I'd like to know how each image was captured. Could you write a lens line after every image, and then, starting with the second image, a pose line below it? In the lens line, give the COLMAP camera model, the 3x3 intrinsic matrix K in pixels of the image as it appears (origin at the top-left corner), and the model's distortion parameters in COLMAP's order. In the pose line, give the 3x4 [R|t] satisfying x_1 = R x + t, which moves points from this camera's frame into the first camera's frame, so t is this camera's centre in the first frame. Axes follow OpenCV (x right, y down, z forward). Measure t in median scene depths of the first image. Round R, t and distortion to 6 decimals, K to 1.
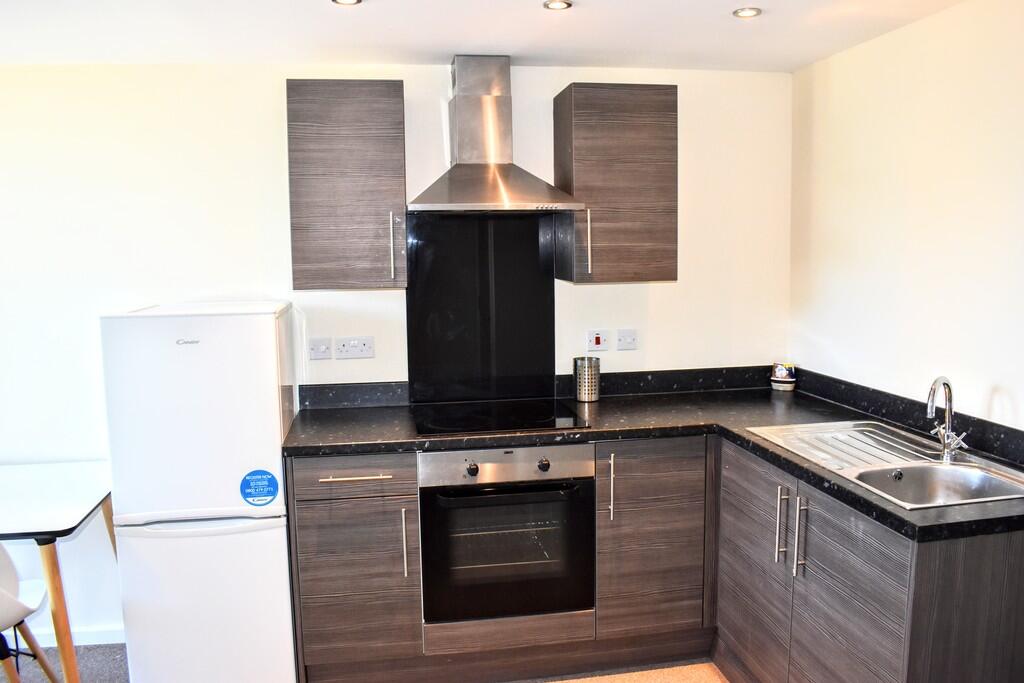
lens RADIAL K [[800.0, 0, 512.0], [0, 800.0, 341.5], [0, 0, 1]] dist [-0.091962, 0.005019]
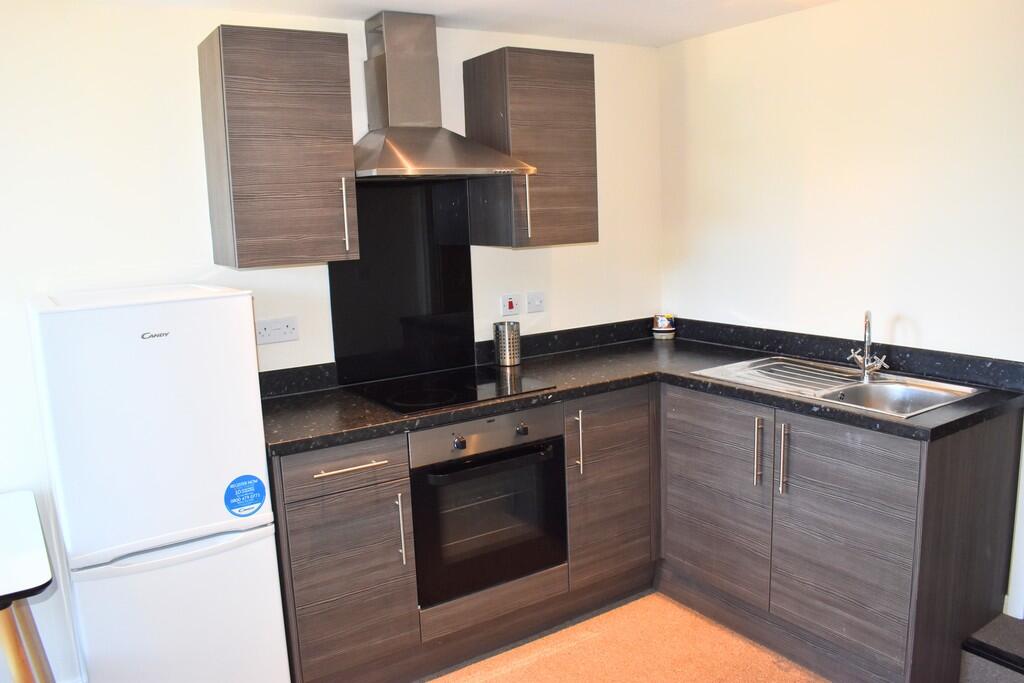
lens RADIAL K [[800.0, 0, 512.0], [0, 800.0, 341.5], [0, 0, 1]] dist [-0.091962, 0.005019]
pose [[0.915848, -0.085423, 0.392334, -0.353132], [0.071965, 0.996207, 0.048910, -0.005428], [-0.395024, -0.016560, 0.918521, 0.080956]]
